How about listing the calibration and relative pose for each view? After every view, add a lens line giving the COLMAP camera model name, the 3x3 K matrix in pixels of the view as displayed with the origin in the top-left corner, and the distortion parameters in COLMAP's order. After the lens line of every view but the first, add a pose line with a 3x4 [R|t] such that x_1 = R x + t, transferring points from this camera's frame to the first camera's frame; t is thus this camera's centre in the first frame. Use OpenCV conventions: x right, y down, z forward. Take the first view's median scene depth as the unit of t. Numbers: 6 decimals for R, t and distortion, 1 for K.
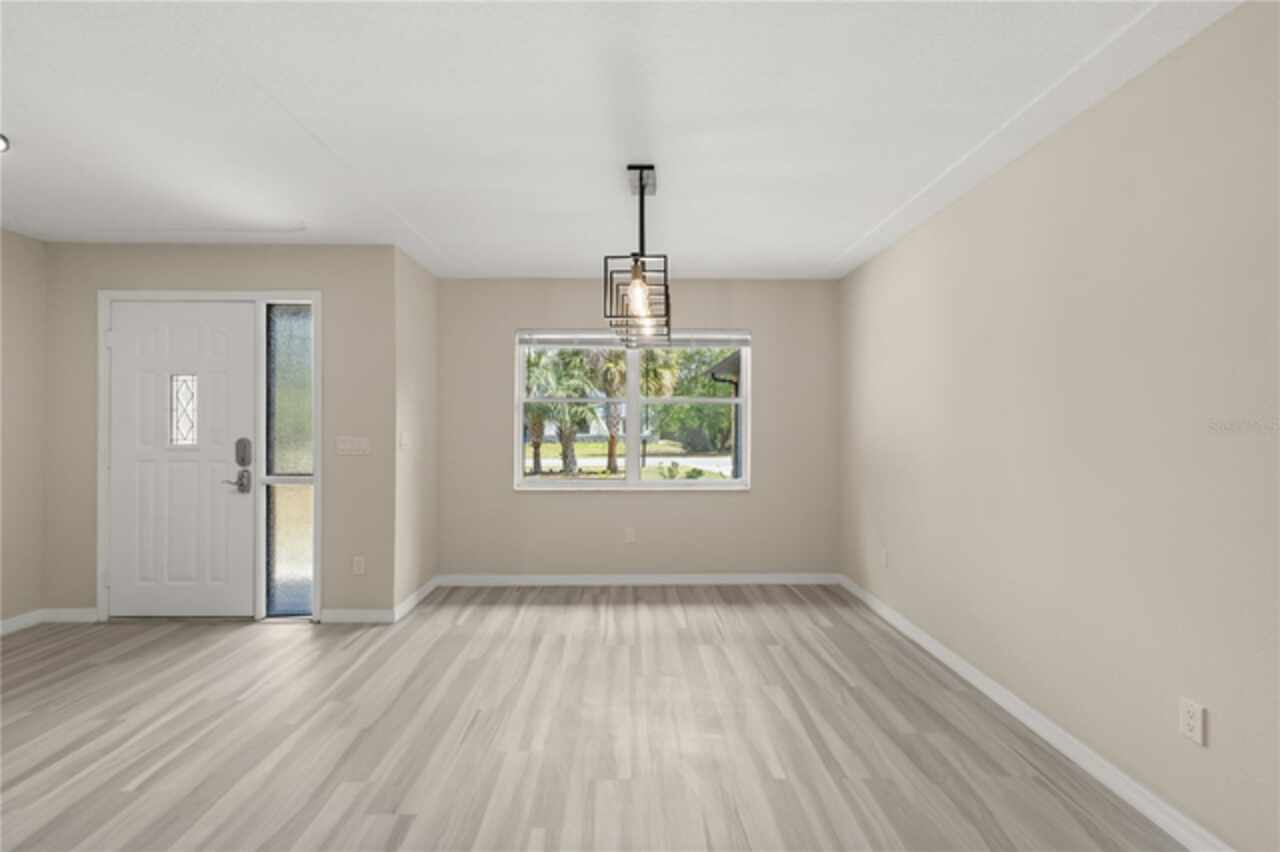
lens RADIAL K [[566.4, 0, 638.7], [0, 566.4, 423.4], [0, 0, 1]] dist [0.002095, 0.000610]
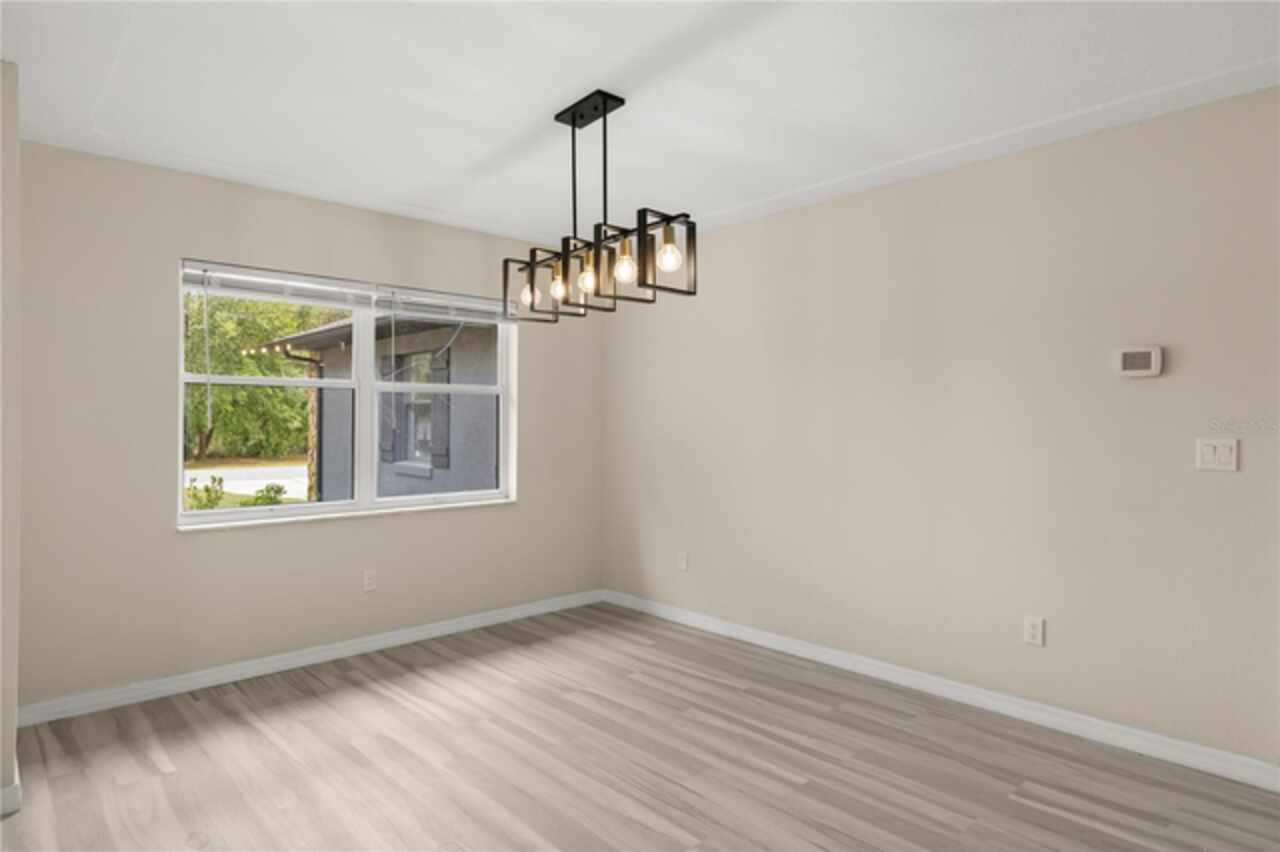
lens RADIAL K [[728.1, 0, 637.1], [0, 728.1, 420.2], [0, 0, 1]] dist [0.008900, 0.001291]
pose [[0.743332, 0.001990, 0.668920, -0.459460], [-0.003148, 0.999995, 0.000524, 0.000354], [-0.668916, -0.002495, 0.743334, 0.145557]]
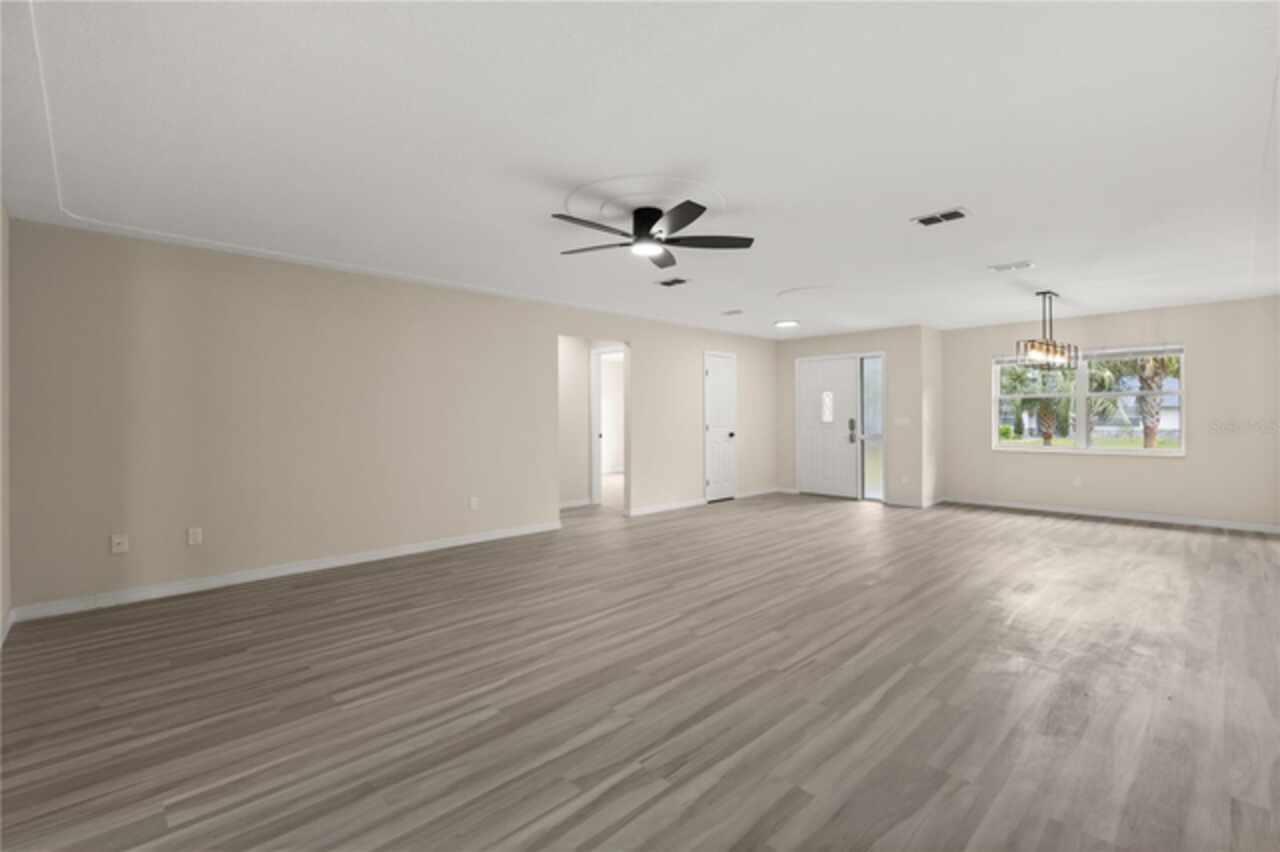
lens RADIAL K [[566.4, 0, 643.7], [0, 566.4, 420.4], [0, 0, 1]] dist [0.002095, 0.000610]
pose [[0.683243, 0.000988, -0.730191, 0.379480], [0.004550, 0.999974, 0.005611, 0.017264], [0.730177, -0.007156, 0.683220, -1.134901]]
